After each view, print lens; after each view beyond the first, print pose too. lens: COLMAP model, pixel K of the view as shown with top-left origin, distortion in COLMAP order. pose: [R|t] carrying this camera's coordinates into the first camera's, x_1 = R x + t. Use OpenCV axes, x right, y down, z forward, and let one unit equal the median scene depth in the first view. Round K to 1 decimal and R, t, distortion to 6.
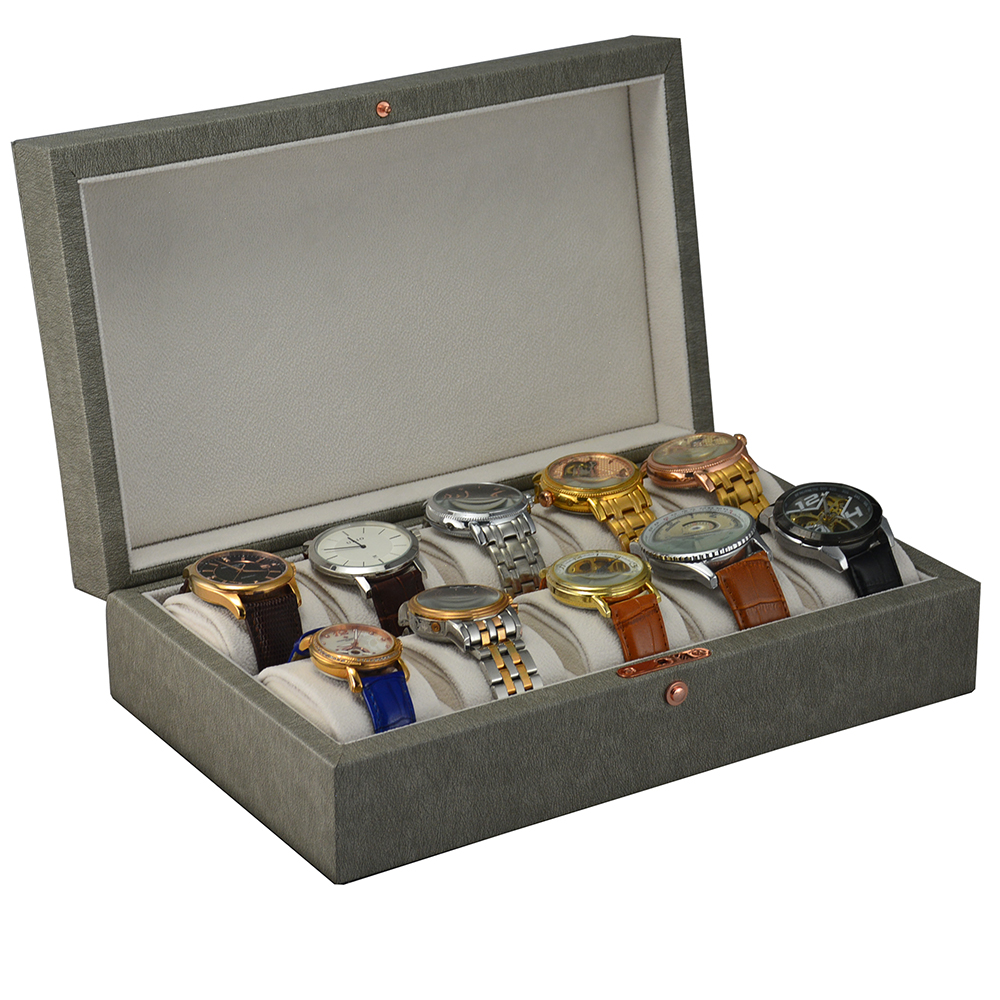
lens RADIAL K [[2940.3, 0, 500.9], [0, 2940.3, 499.2], [0, 0, 1]] dist [-0.050504, 0.000000]
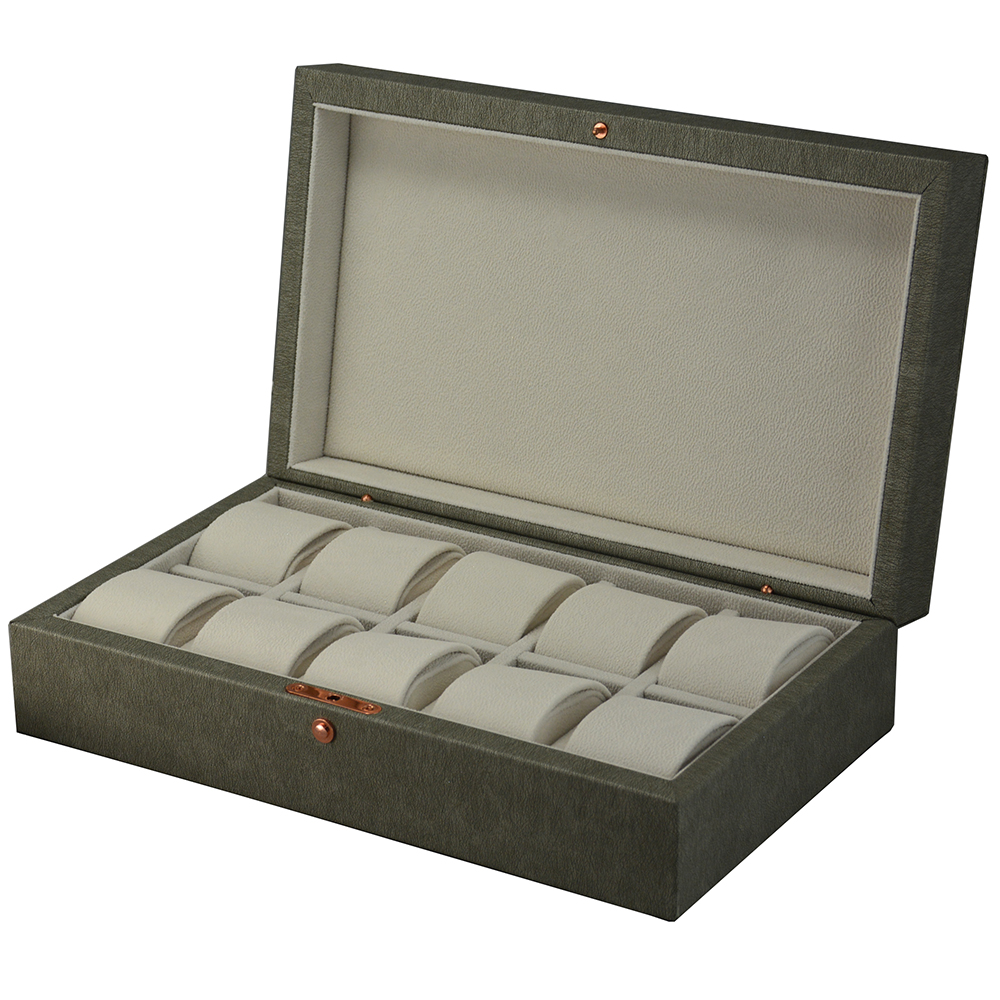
lens RADIAL K [[2940.3, 0, 500.3], [0, 2940.3, 500.7], [0, 0, 1]] dist [-0.050504, 0.000000]
pose [[0.508293, 0.353684, -0.785204, 0.804350], [-0.351682, 0.917530, 0.185631, -0.200441], [0.786103, 0.181788, 0.590758, 0.434016]]
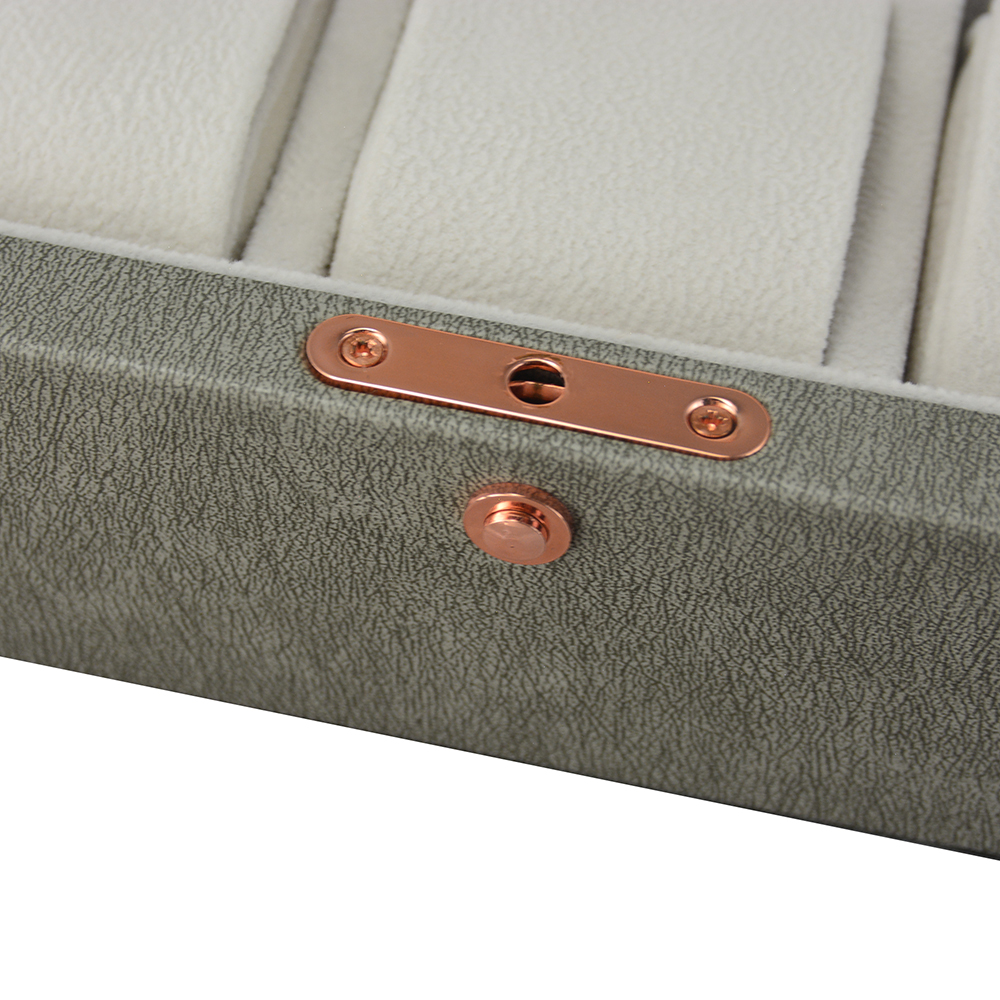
lens RADIAL K [[2940.3, 0, 501.5], [0, 2940.3, 500.5], [0, 0, 1]] dist [-0.050504, 0.000000]
pose [[0.733270, 0.548327, -0.402061, 0.144216], [-0.303075, 0.792909, 0.528621, -0.053906], [0.608655, -0.265767, 0.747600, 0.797493]]
